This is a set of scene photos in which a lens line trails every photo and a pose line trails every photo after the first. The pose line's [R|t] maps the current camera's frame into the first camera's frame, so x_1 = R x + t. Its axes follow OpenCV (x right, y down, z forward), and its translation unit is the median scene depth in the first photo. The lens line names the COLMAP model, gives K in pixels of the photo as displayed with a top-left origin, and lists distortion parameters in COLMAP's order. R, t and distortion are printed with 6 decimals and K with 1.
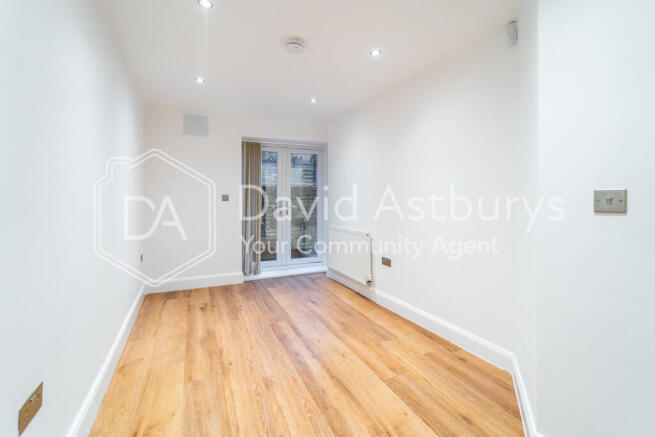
lens RADIAL K [[273.1, 0, 339.9], [0, 273.1, 195.9], [0, 0, 1]] dist [0.000612, -0.000070]
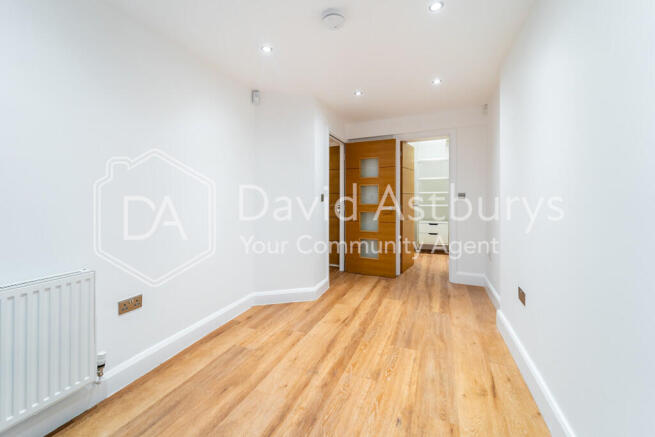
lens RADIAL K [[273.1, 0, 334.1], [0, 273.1, 197.5], [0, 0, 1]] dist [0.000612, -0.000070]
pose [[-0.649966, 0.003499, 0.759955, -0.845325], [0.001836, 0.999994, -0.003034, 0.031824], [-0.759961, -0.000577, -0.649969, 1.609154]]
